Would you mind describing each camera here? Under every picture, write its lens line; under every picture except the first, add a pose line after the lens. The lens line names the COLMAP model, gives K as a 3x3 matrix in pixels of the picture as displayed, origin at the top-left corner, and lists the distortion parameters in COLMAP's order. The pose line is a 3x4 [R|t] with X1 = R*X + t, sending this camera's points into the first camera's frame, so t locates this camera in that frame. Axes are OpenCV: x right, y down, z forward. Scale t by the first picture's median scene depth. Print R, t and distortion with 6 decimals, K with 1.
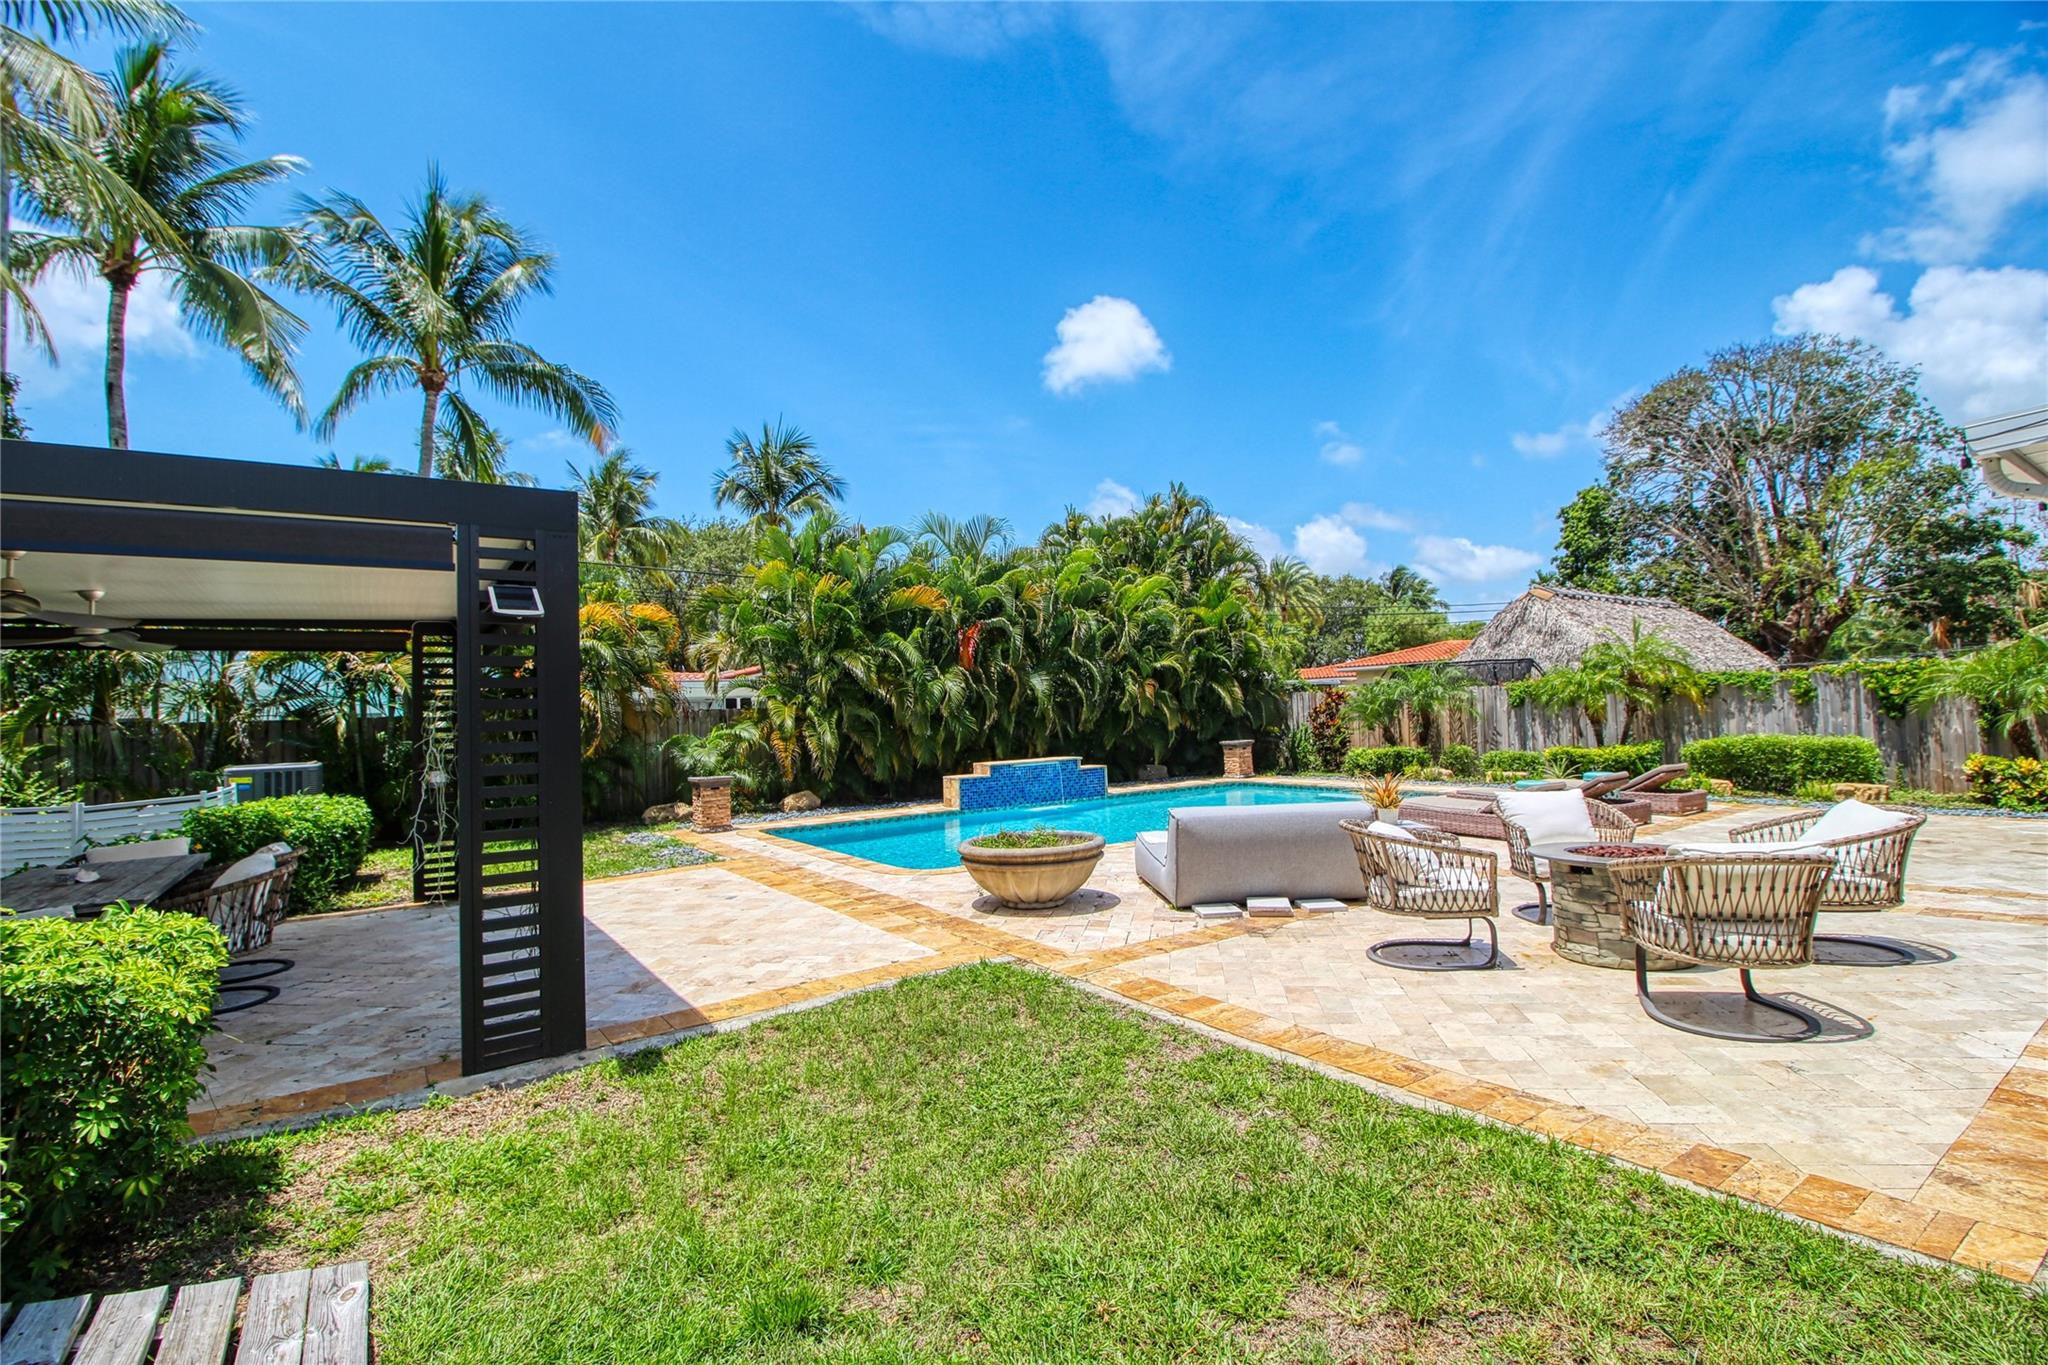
lens RADIAL K [[961.3, 0, 1010.3], [0, 961.3, 674.4], [0, 0, 1]] dist [-0.013235, -0.004804]
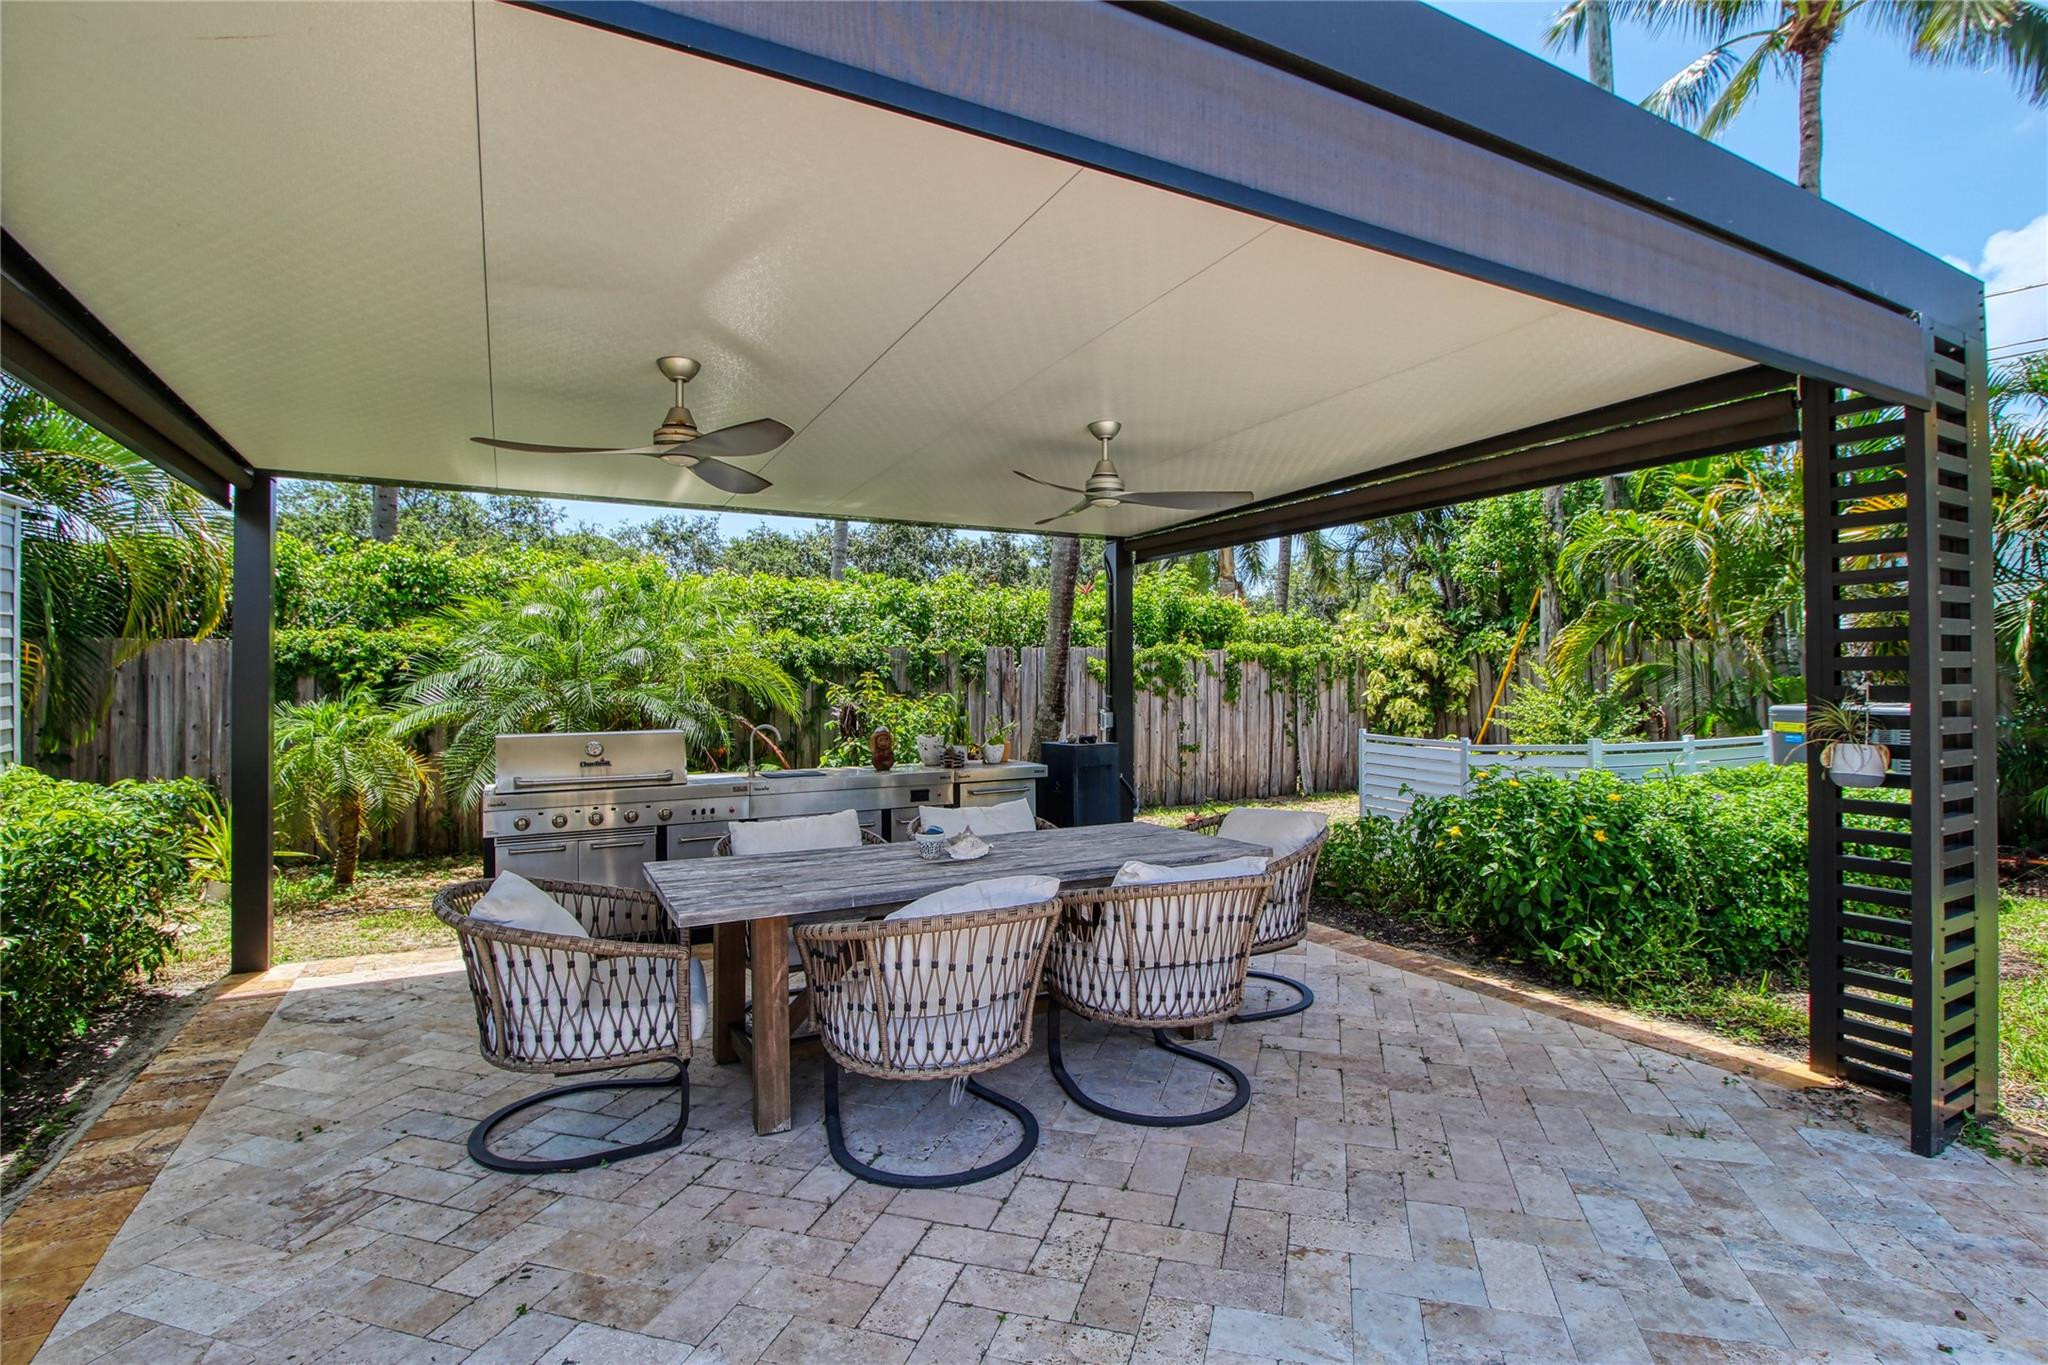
lens RADIAL K [[961.3, 0, 1018.0], [0, 961.3, 676.3], [0, 0, 1]] dist [-0.013235, -0.004804]
pose [[-0.108750, 0.032147, -0.993549, -0.264639], [0.049254, 0.998424, 0.026914, 0.063896], [0.992848, -0.046009, -0.110162, 0.933166]]
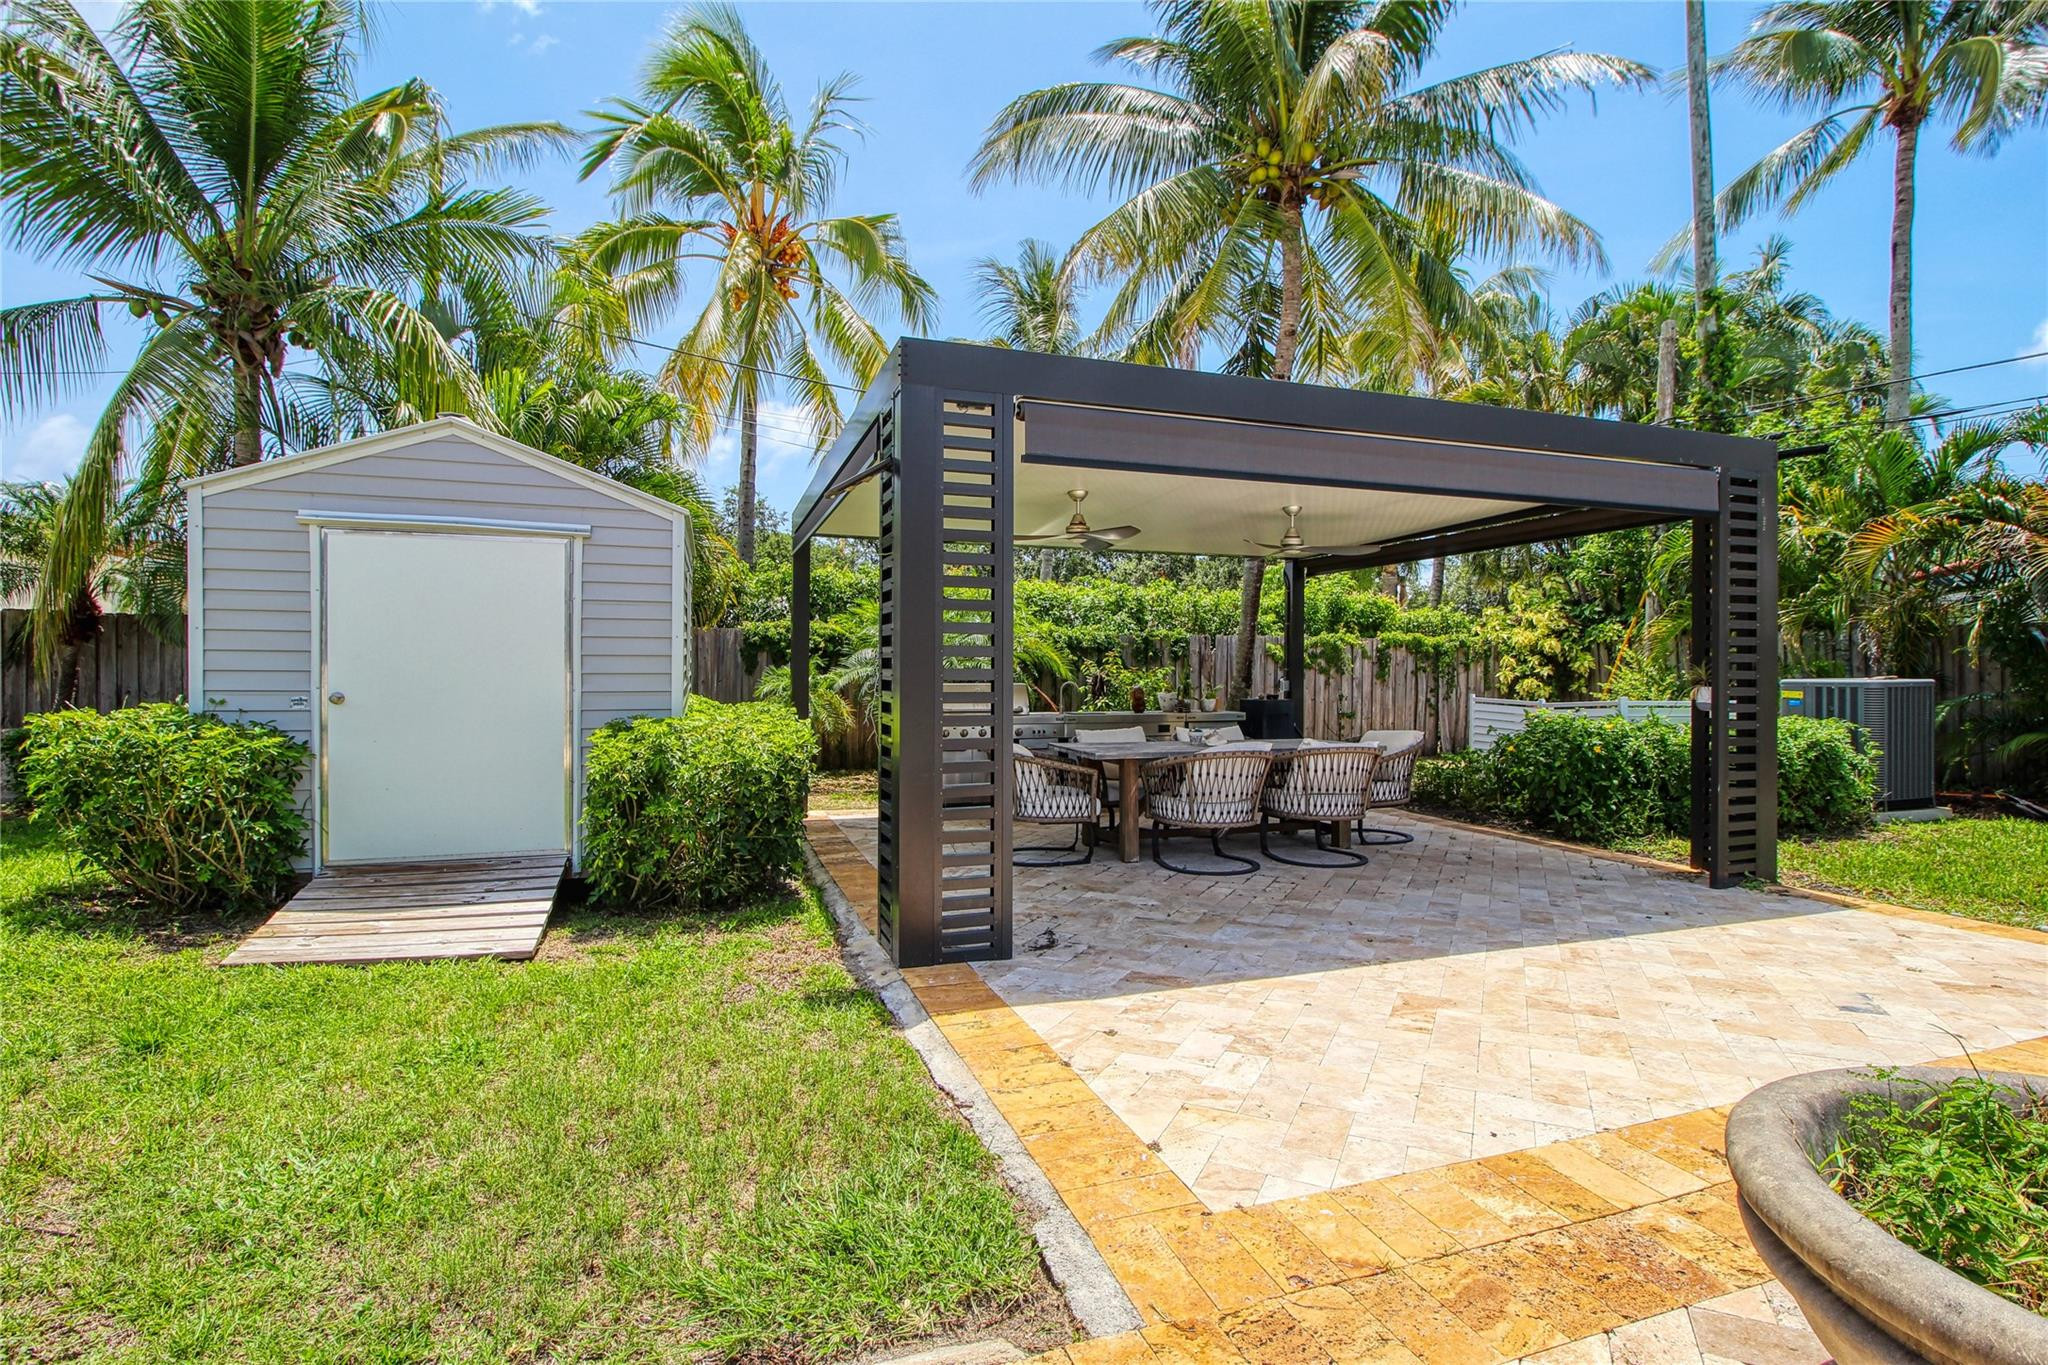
lens RADIAL K [[961.3, 0, 1024.9], [0, 961.3, 675.0], [0, 0, 1]] dist [-0.013235, -0.004804]
pose [[-0.262185, 0.039510, -0.964209, 0.252437], [0.043881, 0.998616, 0.028988, 0.066424], [0.964020, -0.034710, -0.263556, 0.915773]]
